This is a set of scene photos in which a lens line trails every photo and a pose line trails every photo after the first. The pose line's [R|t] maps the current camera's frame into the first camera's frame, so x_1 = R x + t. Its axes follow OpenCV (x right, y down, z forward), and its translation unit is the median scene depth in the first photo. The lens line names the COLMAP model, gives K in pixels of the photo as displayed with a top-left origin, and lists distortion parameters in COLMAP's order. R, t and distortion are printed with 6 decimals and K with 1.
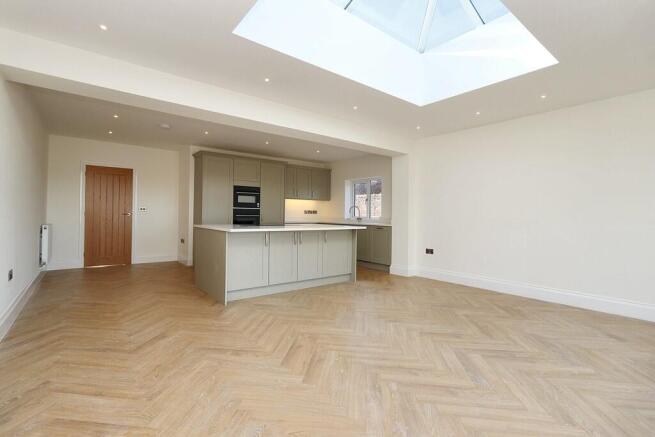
lens RADIAL K [[301.9, 0, 326.4], [0, 301.9, 215.5], [0, 0, 1]] dist [-0.013574, 0.001722]
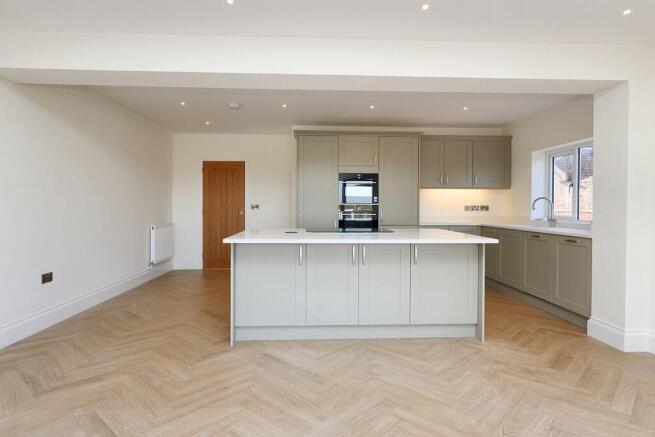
lens RADIAL K [[381.6, 0, 331.4], [0, 381.6, 217.2], [0, 0, 1]] dist [-0.002404, 0.001751]
pose [[0.813036, 0.007000, -0.582172, 0.215321], [0.004702, 0.999816, 0.018587, -0.010760], [0.582195, -0.017849, 0.812853, 0.240524]]
